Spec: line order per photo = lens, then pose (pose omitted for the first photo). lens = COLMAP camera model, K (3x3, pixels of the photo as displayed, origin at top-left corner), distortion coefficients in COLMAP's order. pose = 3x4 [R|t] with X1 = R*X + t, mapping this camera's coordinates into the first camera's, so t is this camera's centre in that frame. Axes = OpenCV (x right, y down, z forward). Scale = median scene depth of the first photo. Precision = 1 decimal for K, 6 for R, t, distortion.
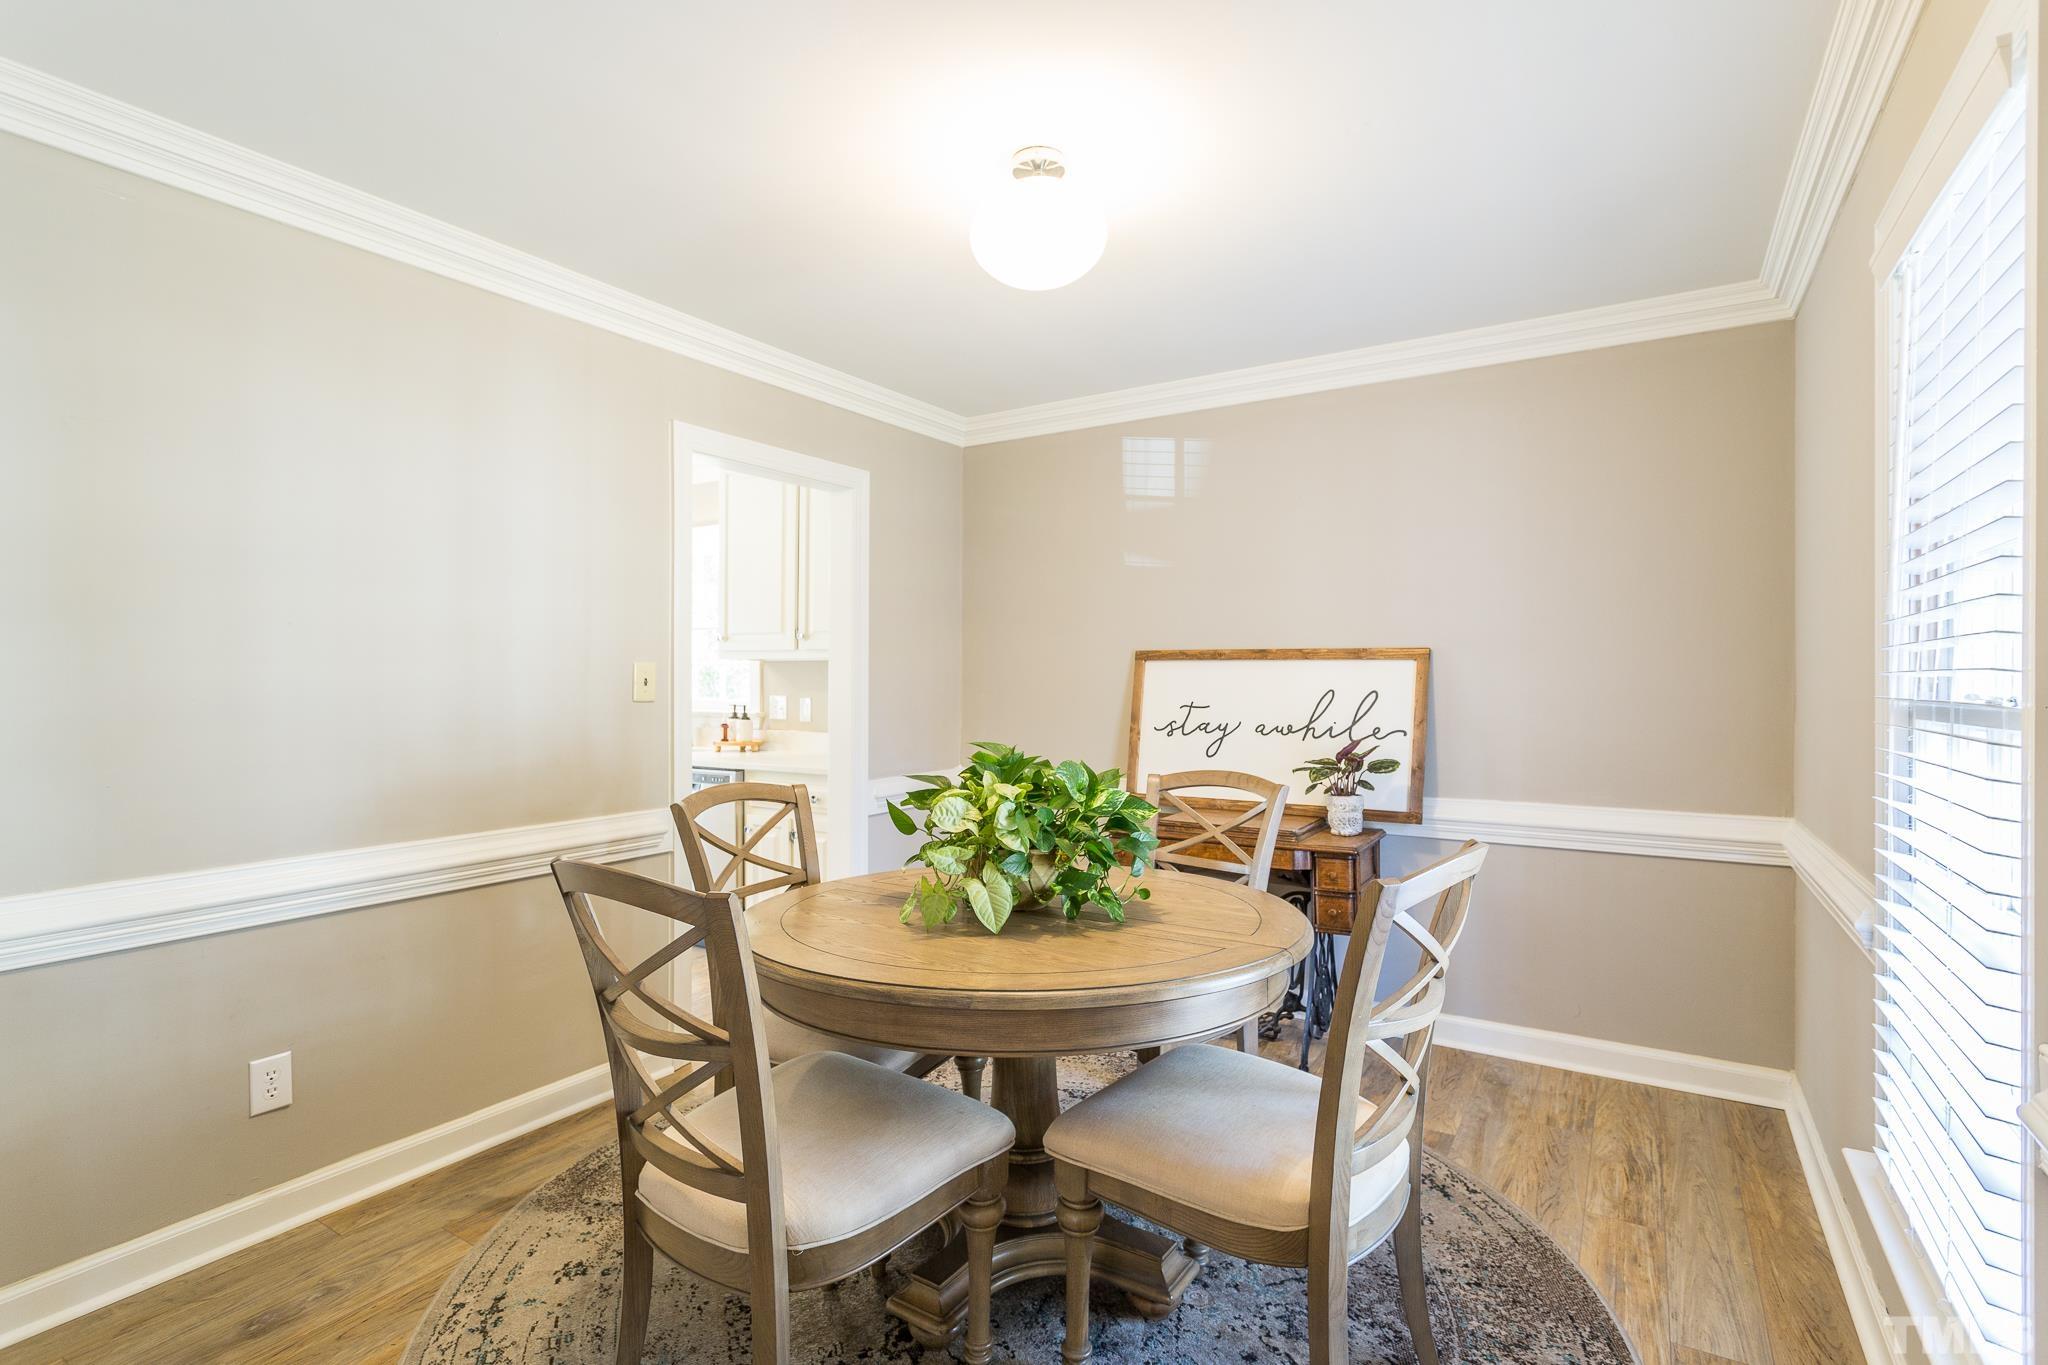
lens RADIAL K [[948.5, 0, 1021.4], [0, 948.5, 691.1], [0, 0, 1]] dist [-0.002277, -0.000033]
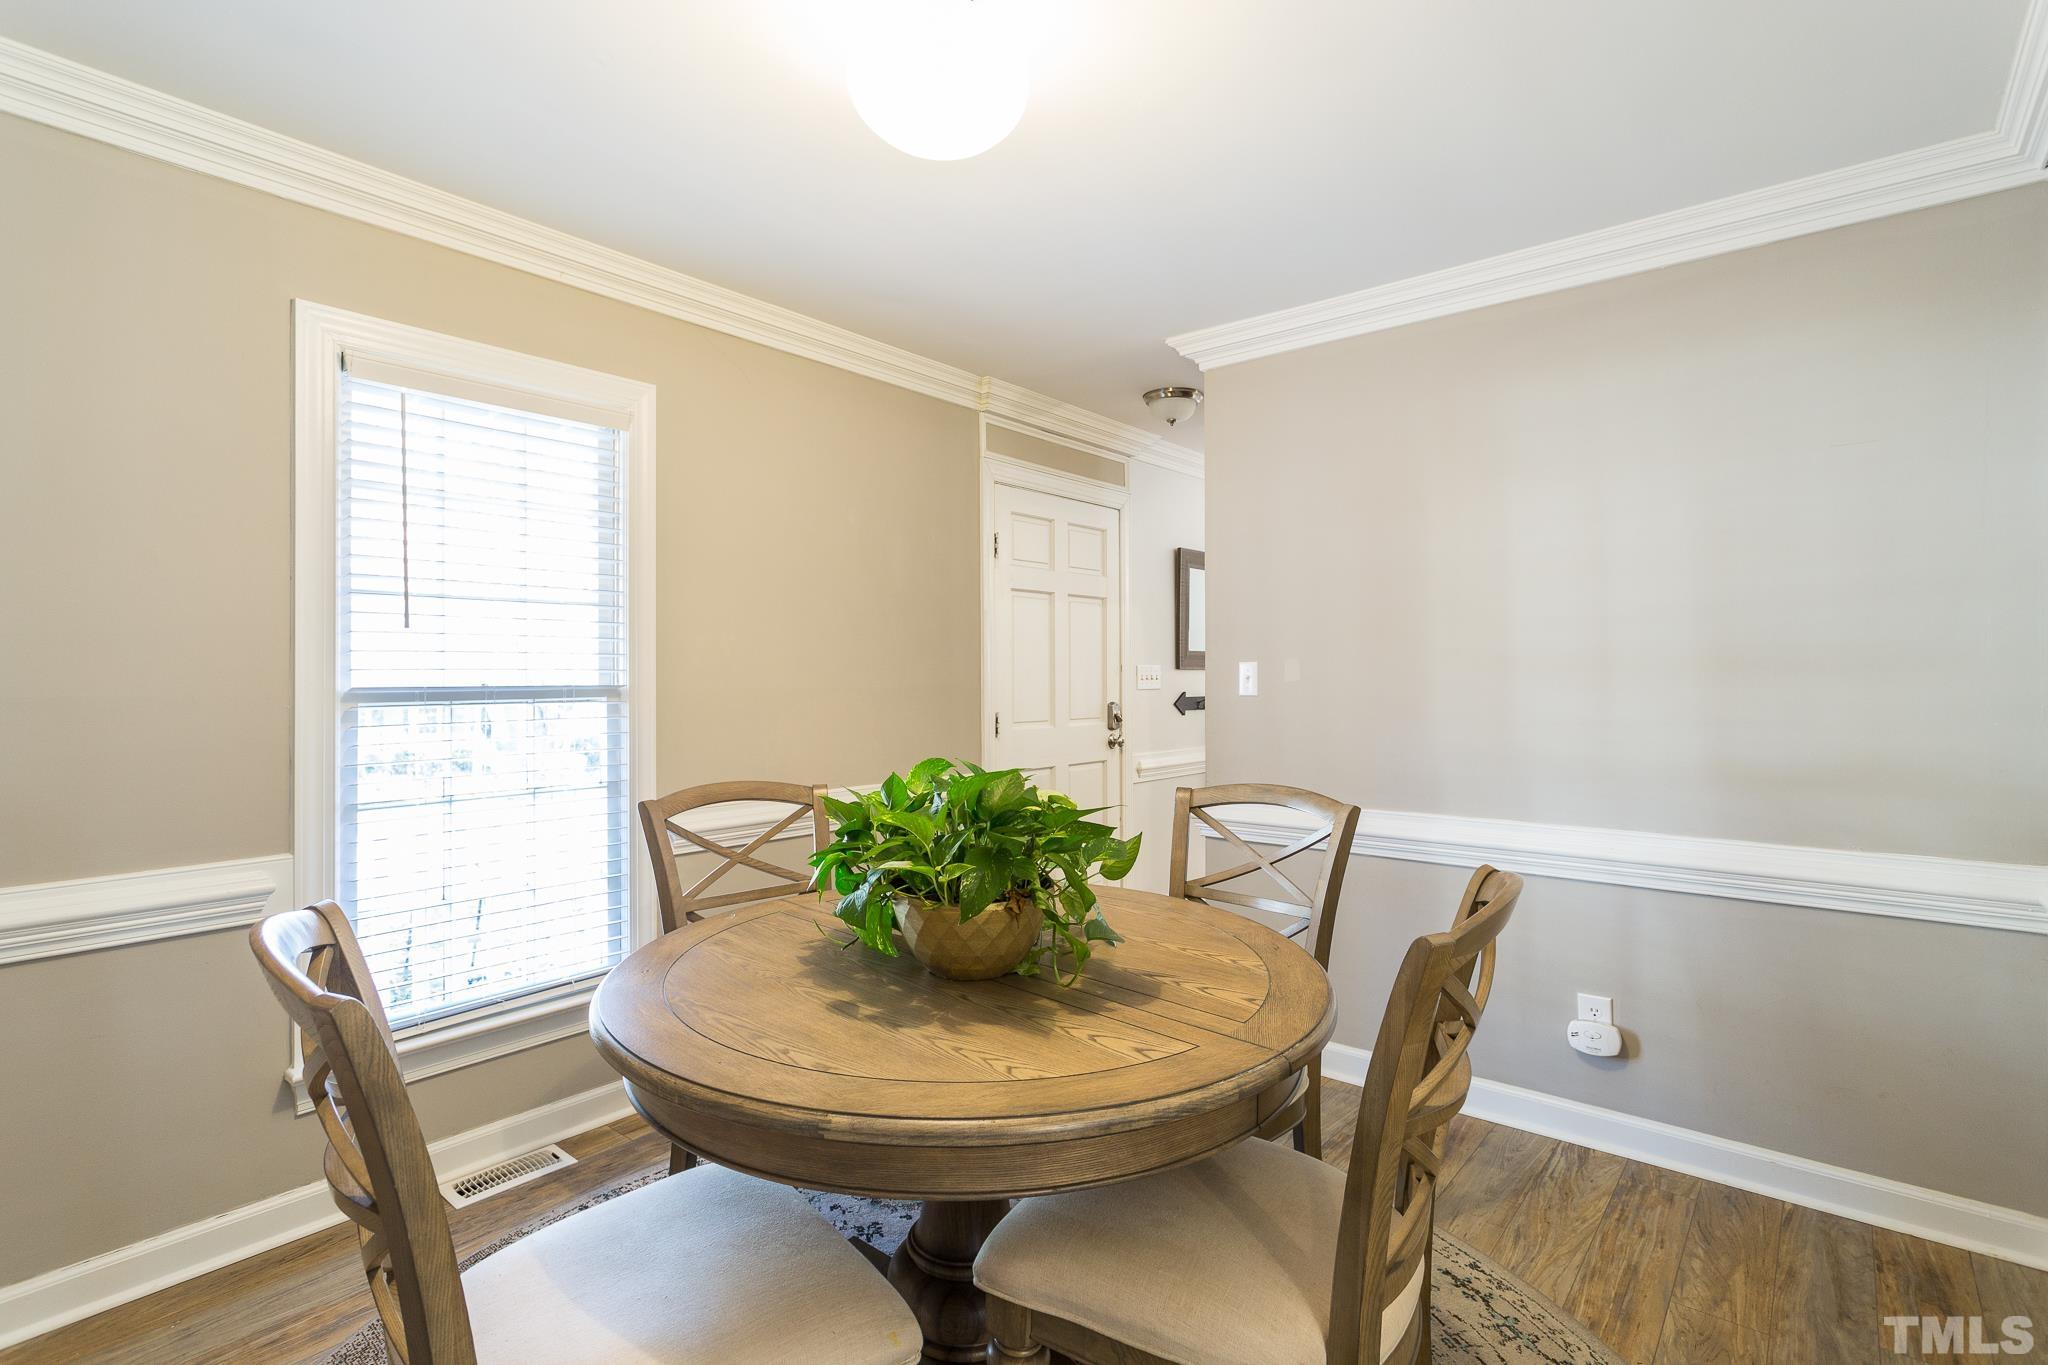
lens RADIAL K [[948.5, 0, 1025.8], [0, 948.5, 668.8], [0, 0, 1]] dist [-0.002277, -0.000033]
pose [[0.992615, 0.002257, -0.121286, 0.120543], [-0.003938, 0.999899, -0.013620, -0.003235], [0.121243, 0.013997, 0.992524, 0.183323]]
